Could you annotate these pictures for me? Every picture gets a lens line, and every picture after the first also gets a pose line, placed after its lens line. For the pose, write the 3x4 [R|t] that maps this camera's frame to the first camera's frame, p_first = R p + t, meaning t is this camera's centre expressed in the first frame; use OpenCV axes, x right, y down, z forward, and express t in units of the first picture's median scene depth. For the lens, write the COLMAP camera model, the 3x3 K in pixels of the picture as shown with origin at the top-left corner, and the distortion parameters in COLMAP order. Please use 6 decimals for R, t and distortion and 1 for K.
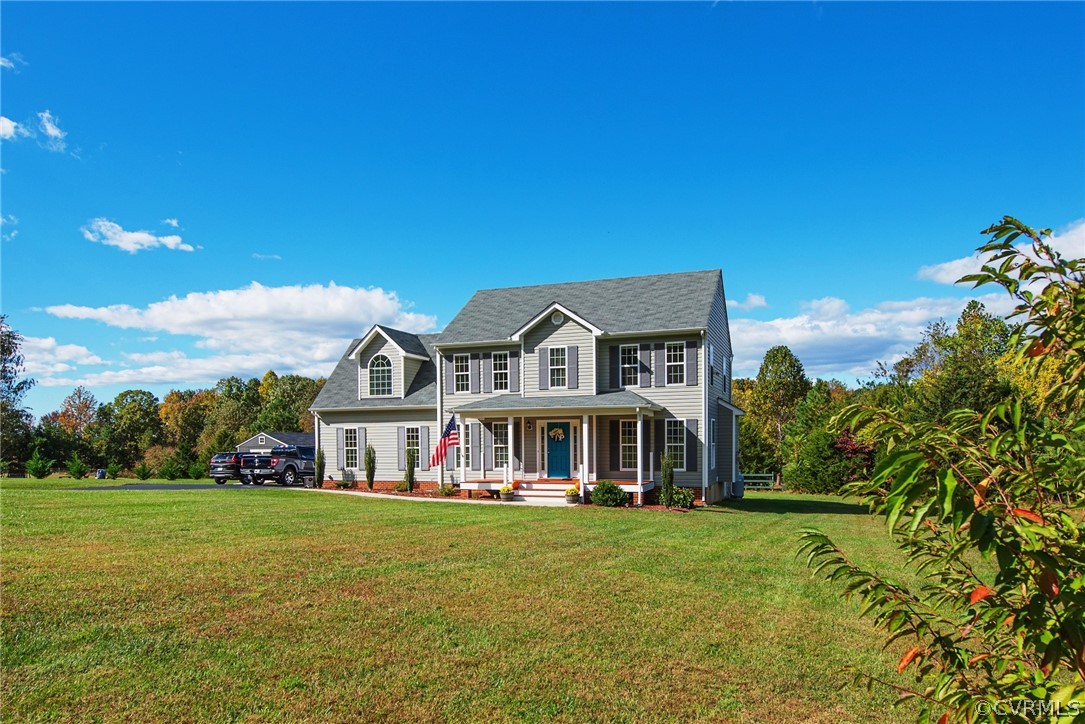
lens RADIAL K [[745.2, 0, 528.2], [0, 745.2, 475.2], [0, 0, 1]] dist [0.005449, 0.007873]
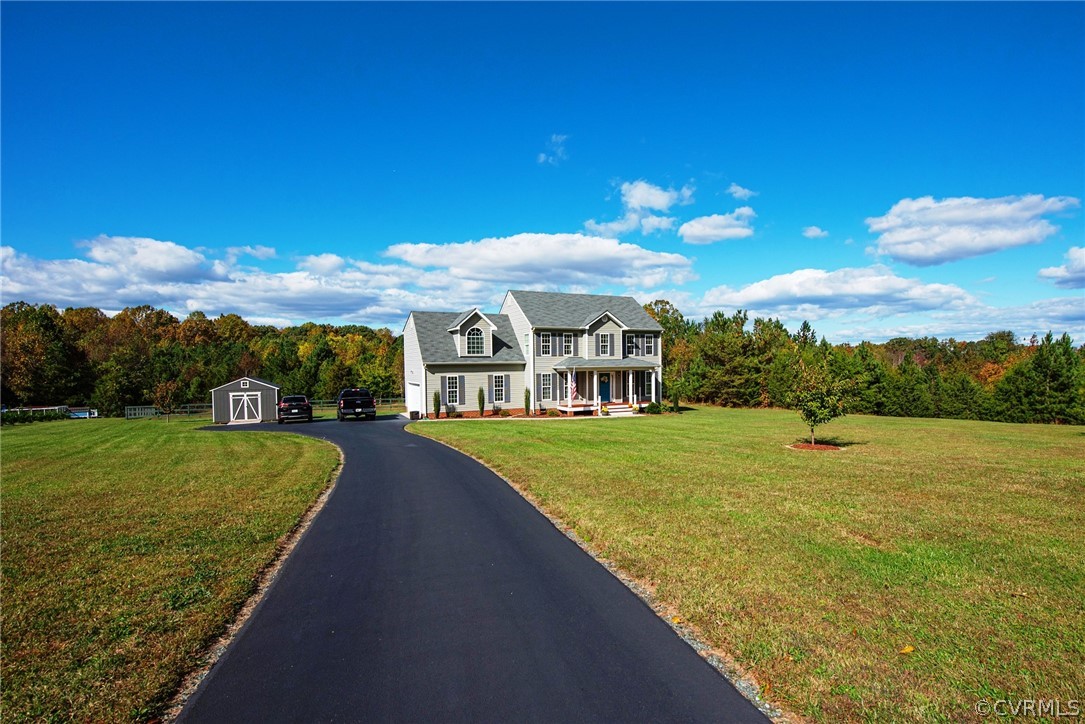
lens RADIAL K [[515.2, 0, 580.5], [0, 515.2, 382.0], [0, 0, 1]] dist [-0.005622, -0.002381]
pose [[0.668170, -0.025421, 0.743575, -0.914687], [0.038648, 0.999253, -0.000566, -0.046099], [-0.743005, 0.029116, 0.668653, 0.153908]]
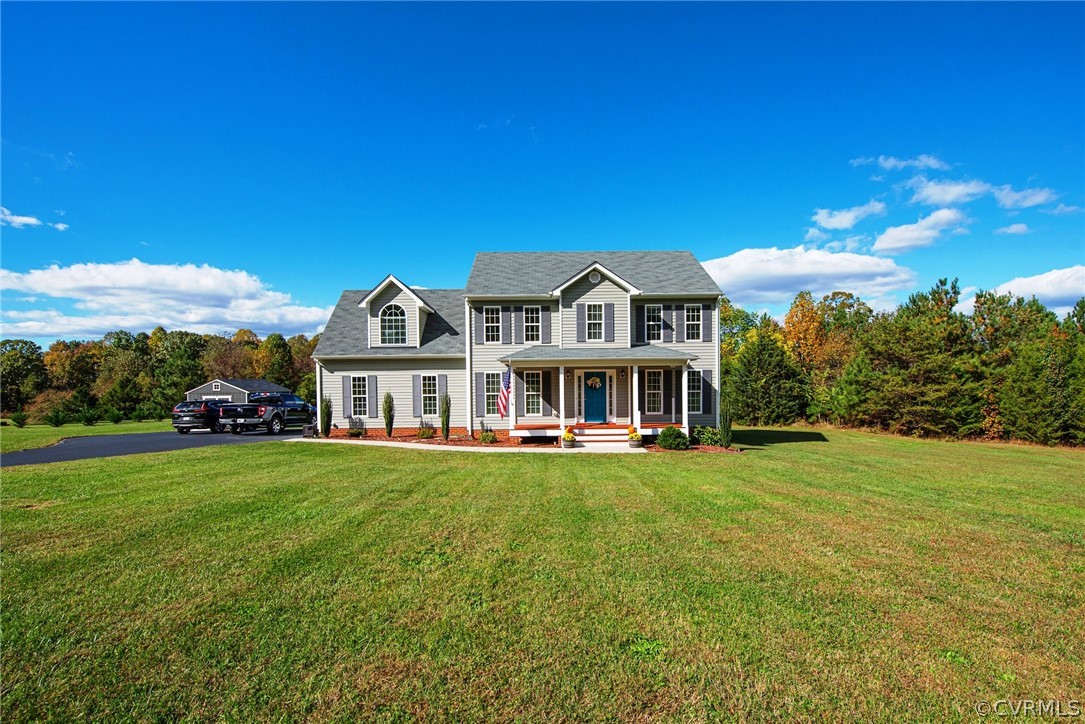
lens RADIAL K [[472.0, 0, 550.6], [0, 472.0, 392.7], [0, 0, 1]] dist [-0.013171, -0.002574]
pose [[0.928809, -0.010907, 0.370399, -0.259842], [0.019831, 0.999597, -0.020293, -0.025430], [-0.370029, 0.026194, 0.928651, 0.352769]]
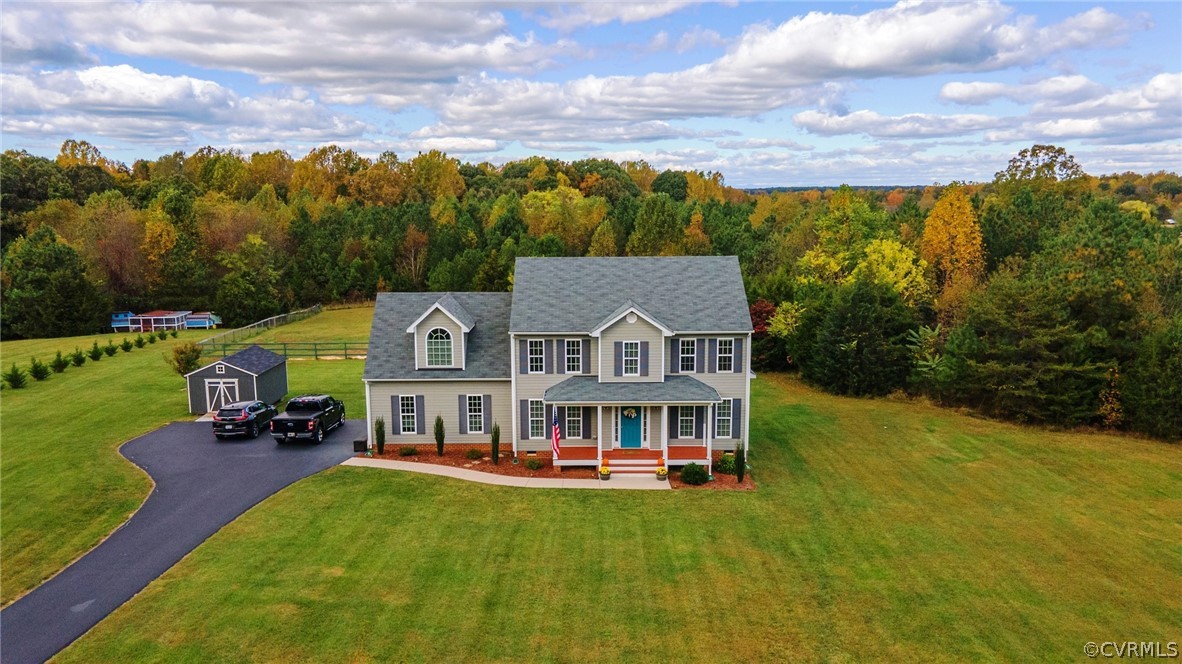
lens RADIAL K [[844.9, 0, 592.0], [0, 844.9, 341.4], [0, 0, 1]] dist [0.035979, 0.012985]
pose [[0.932950, -0.056204, 0.355591, -0.461415], [0.012405, 0.992170, 0.124274, -0.315431], [-0.359791, -0.111531, 0.926343, -0.208395]]
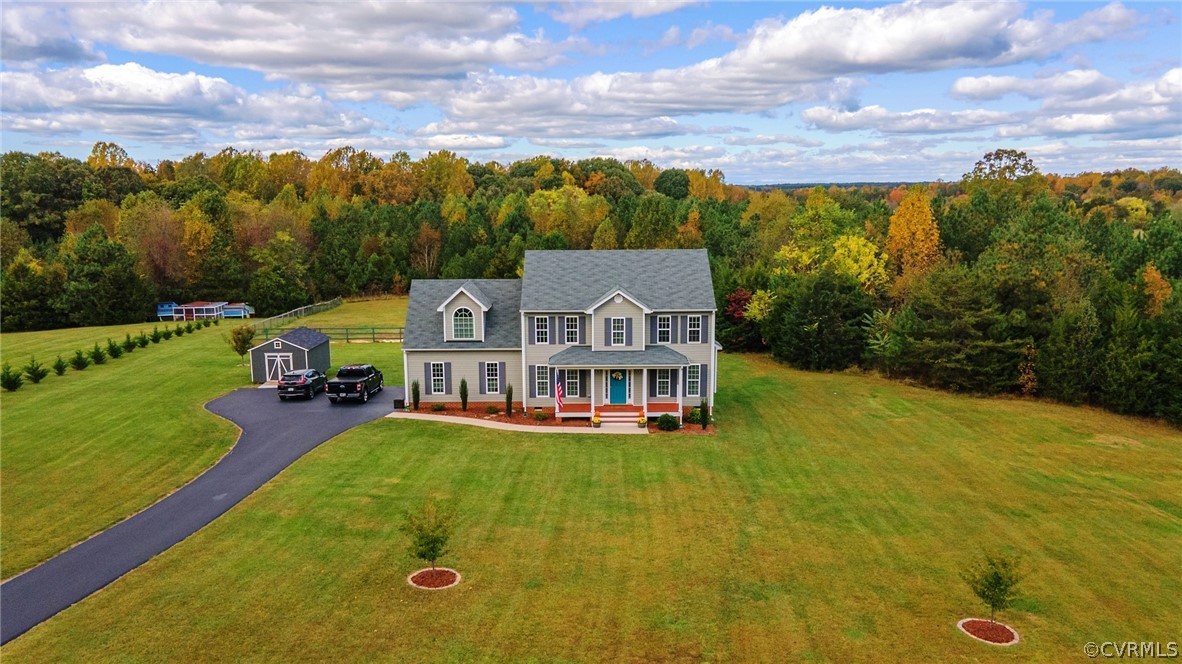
lens RADIAL K [[844.9, 0, 595.5], [0, 844.9, 340.1], [0, 0, 1]] dist [0.035979, 0.012985]
pose [[0.934440, -0.057665, 0.351420, -0.550839], [0.013687, 0.991889, 0.126365, -0.315665], [-0.355856, -0.113270, 0.927651, -0.503931]]
